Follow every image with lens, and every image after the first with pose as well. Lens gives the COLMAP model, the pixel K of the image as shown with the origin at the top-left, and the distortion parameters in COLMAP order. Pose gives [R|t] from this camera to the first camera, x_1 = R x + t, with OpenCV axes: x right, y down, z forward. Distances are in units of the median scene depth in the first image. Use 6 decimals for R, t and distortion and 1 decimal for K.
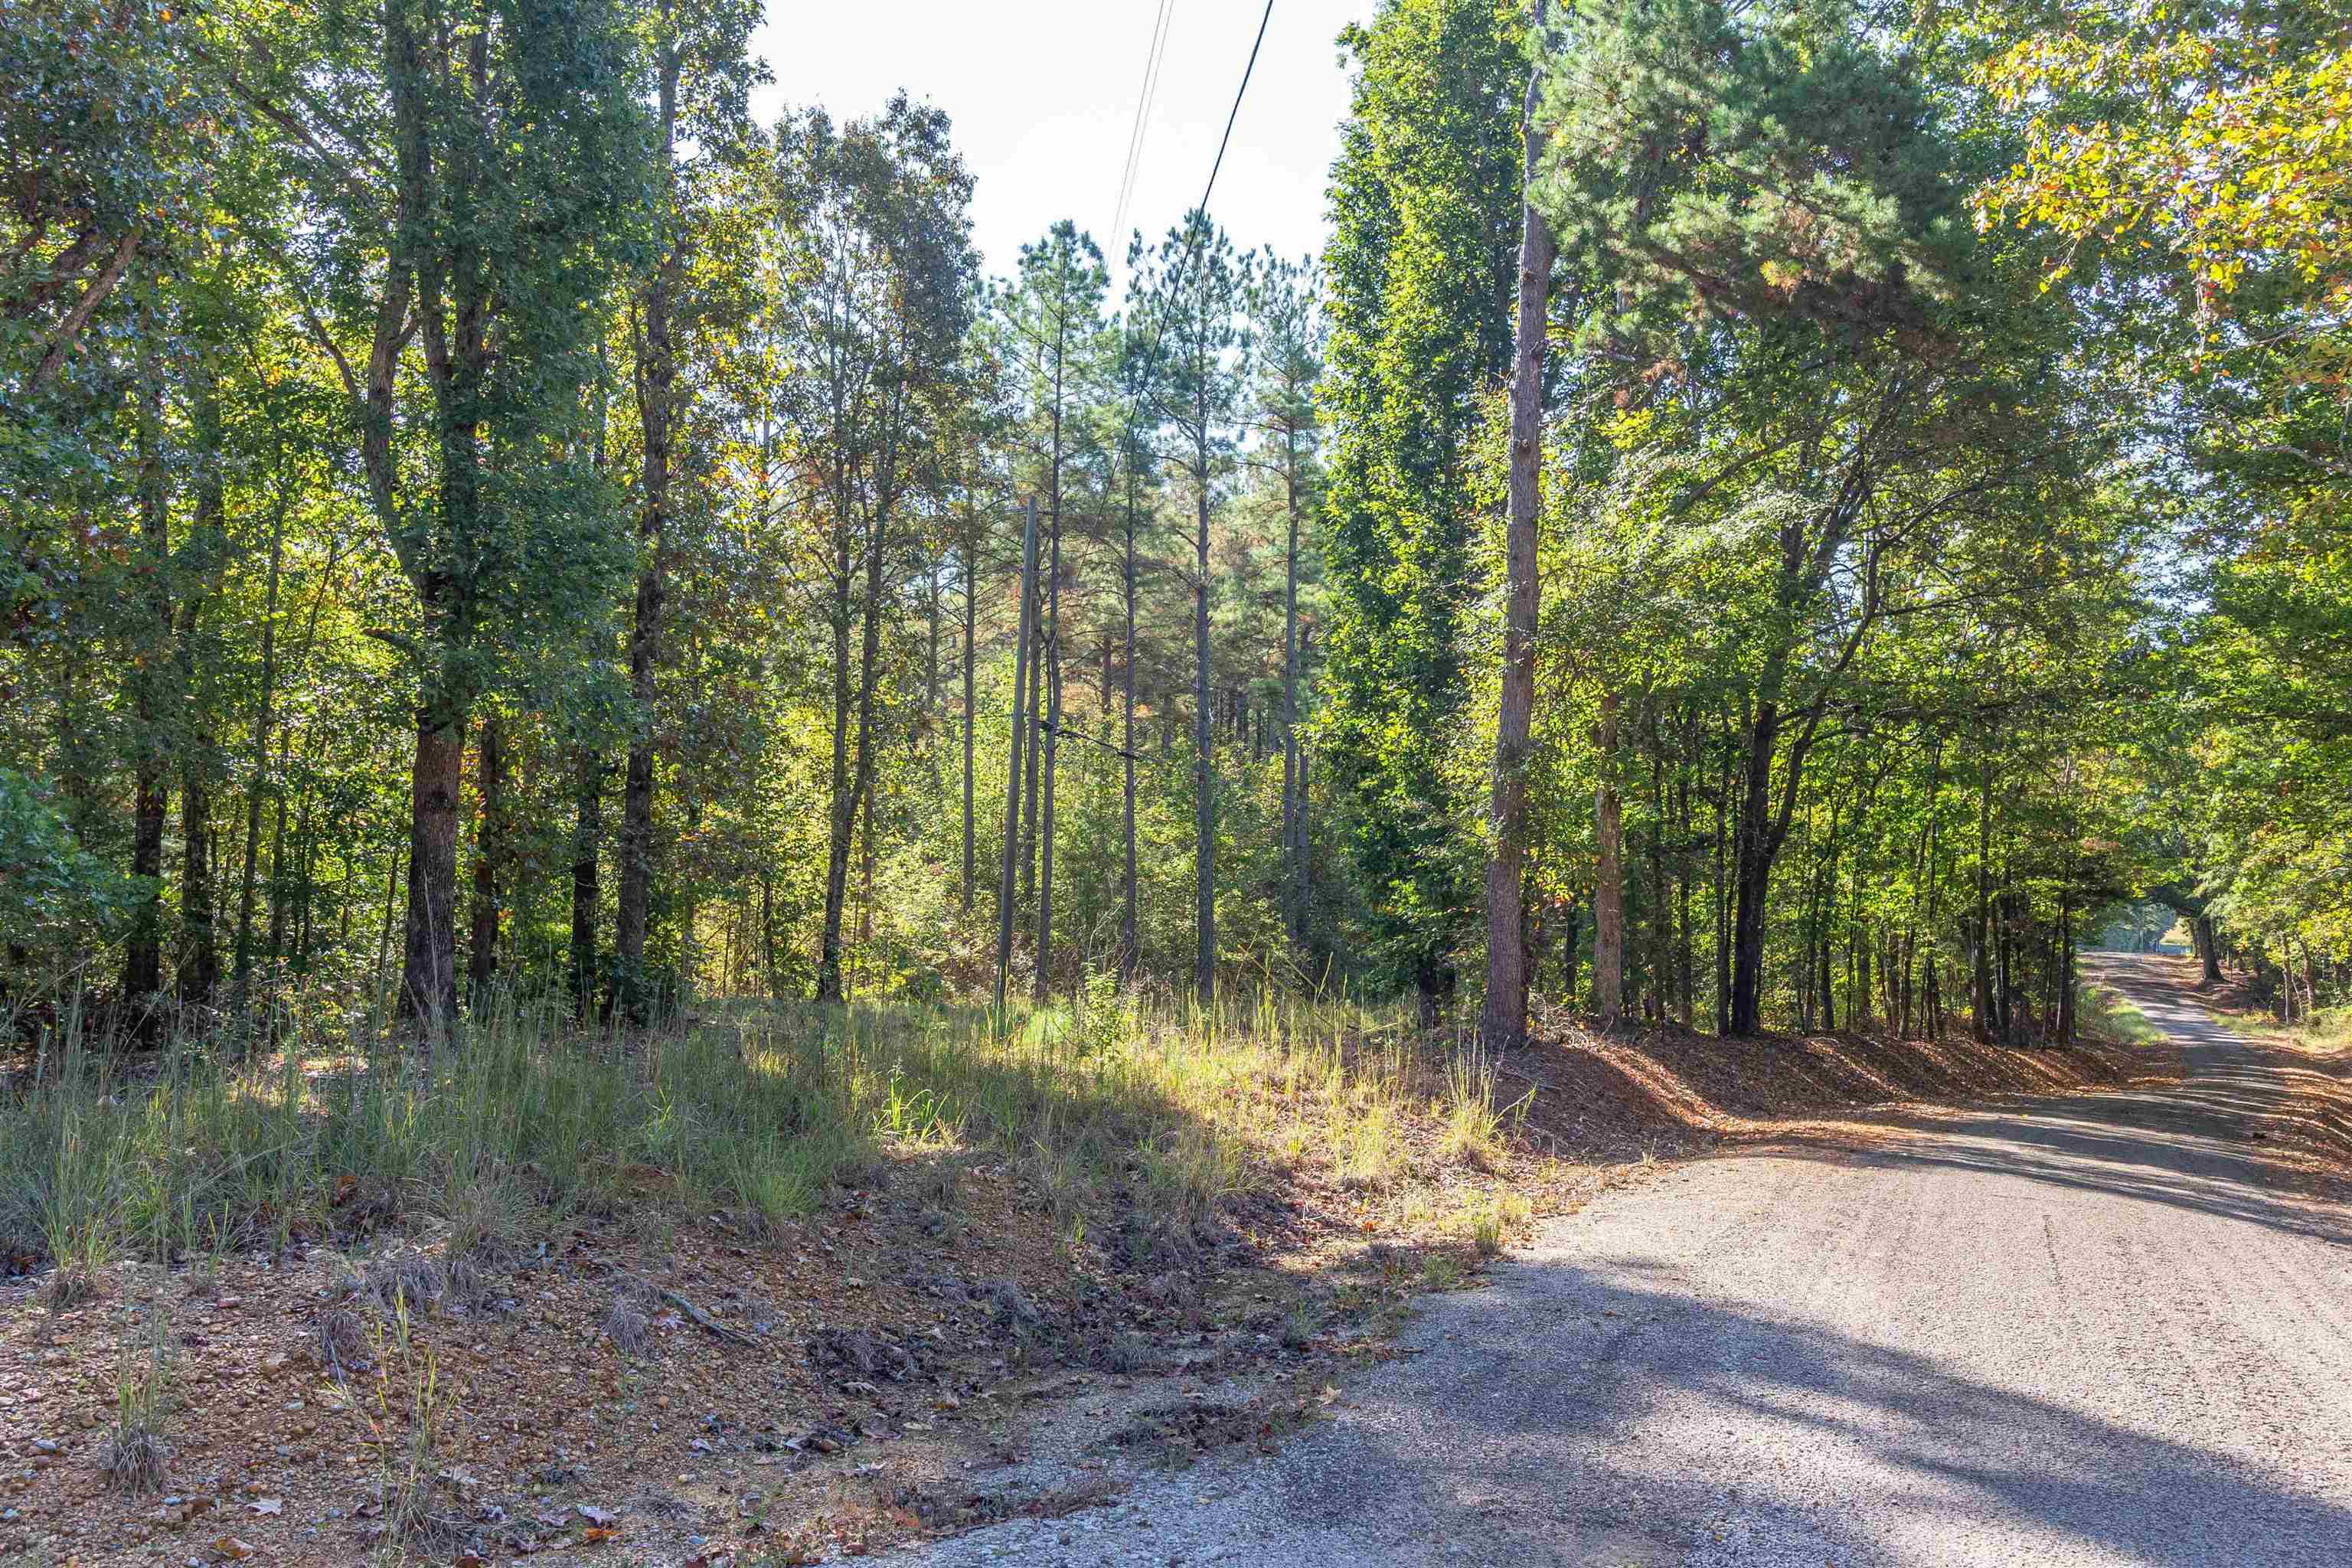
lens RADIAL K [[1931.2, 0, 1171.1], [0, 1931.2, 774.7], [0, 0, 1]] dist [0.040595, 0.012484]
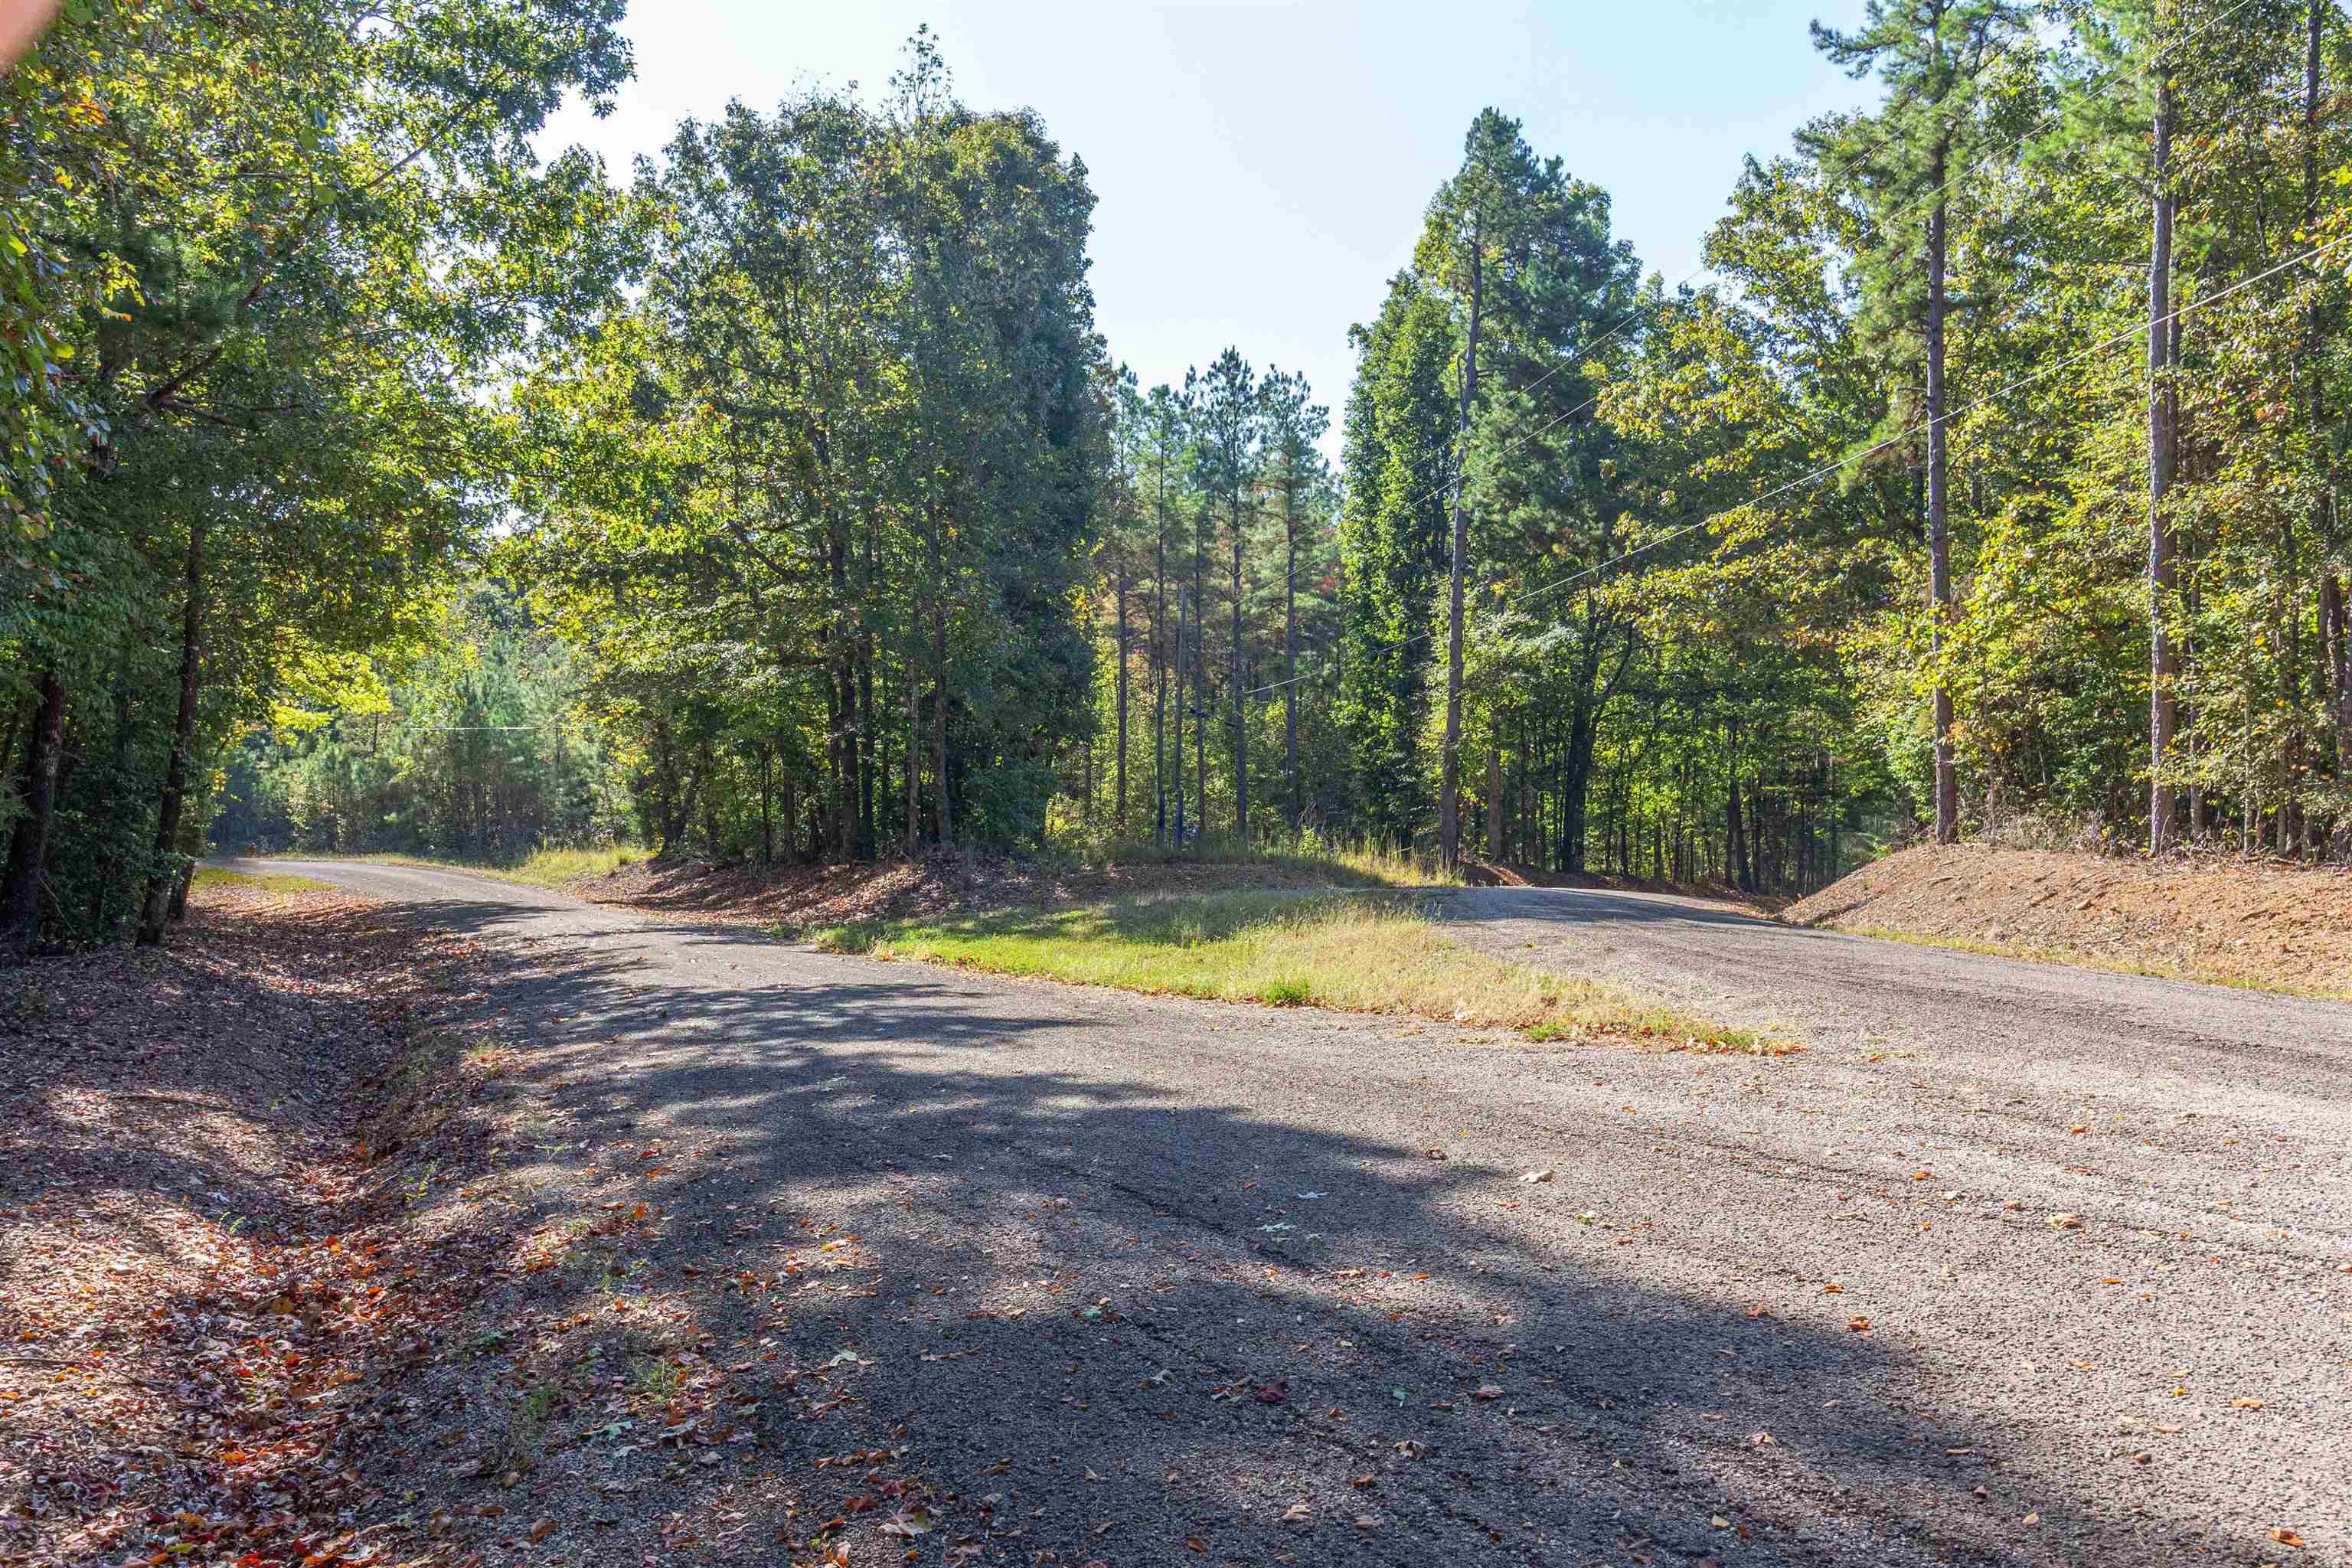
lens RADIAL K [[1931.2, 0, 1177.7], [0, 1931.2, 790.0], [0, 0, 1]] dist [0.040595, 0.012484]
pose [[0.998636, -0.009756, 0.051285, -0.135166], [0.006981, 0.998517, 0.053999, -0.038410], [-0.051736, -0.053567, 0.997223, -0.647734]]
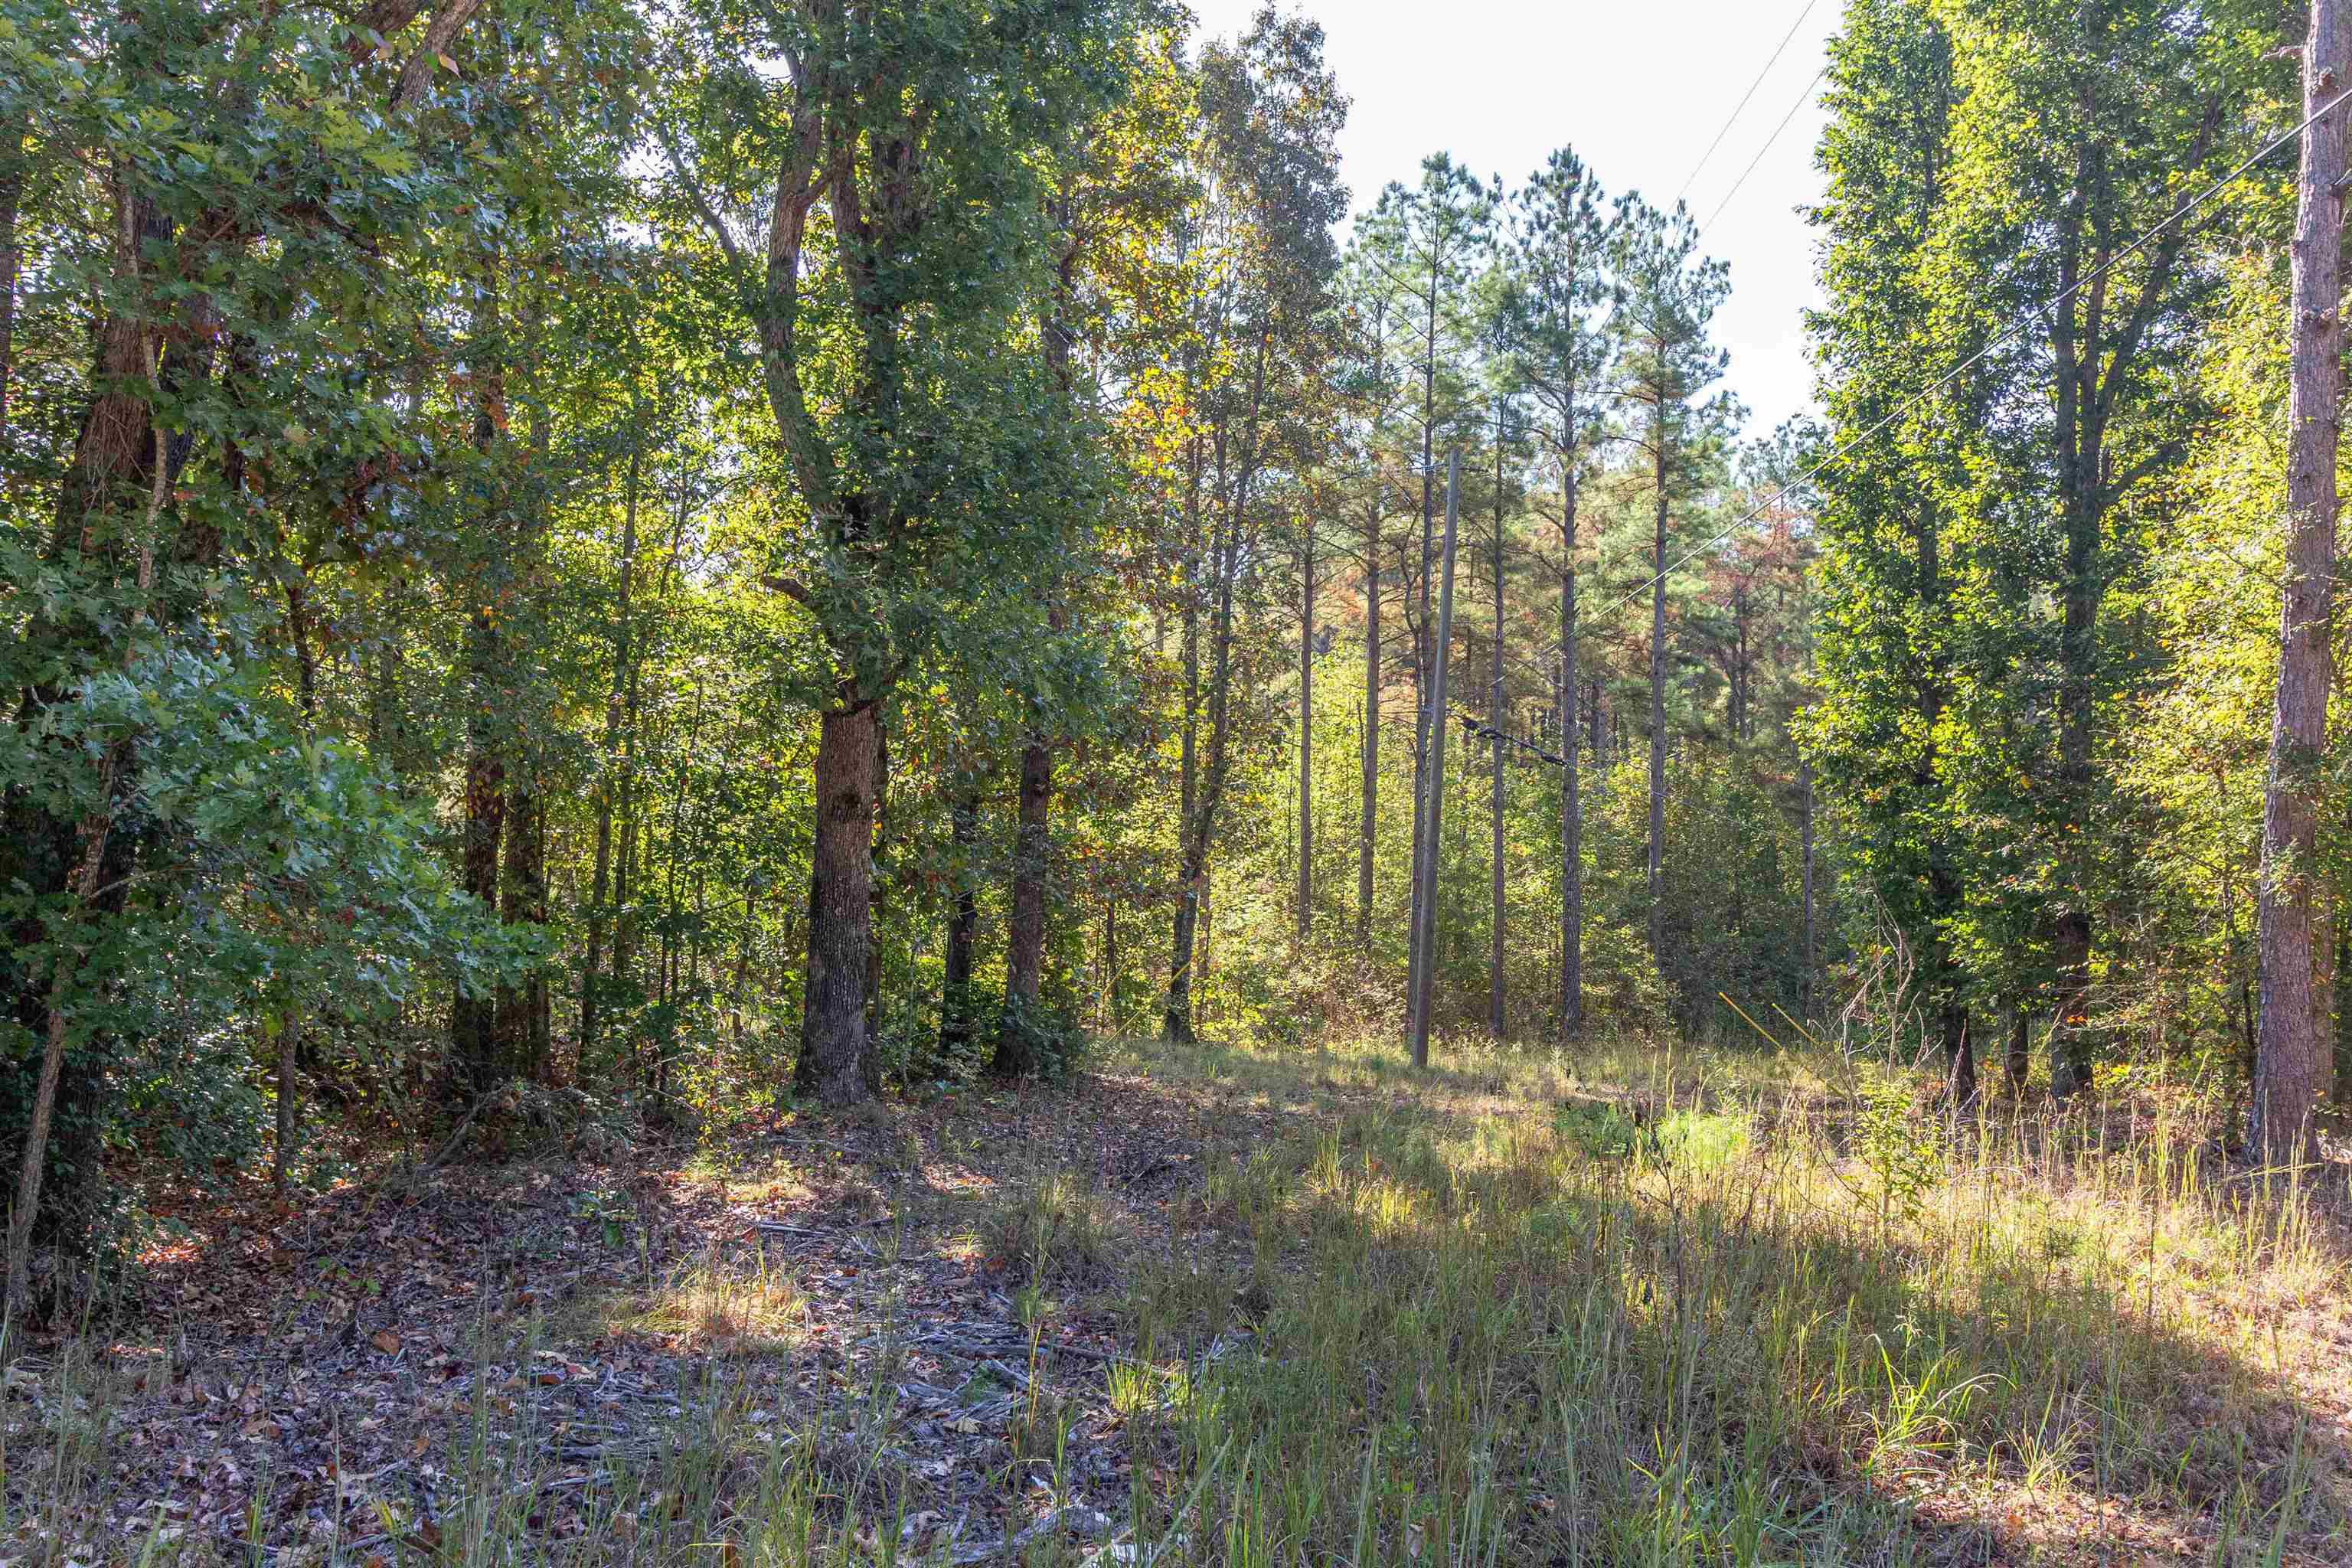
lens RADIAL K [[1931.2, 0, 1179.3], [0, 1931.2, 779.8], [0, 0, 1]] dist [0.040595, 0.012484]
pose [[0.993457, 0.007104, -0.113988, -0.072639], [-0.007510, 0.999967, -0.003139, 0.001906], [0.113962, 0.003975, 0.993477, 0.118803]]
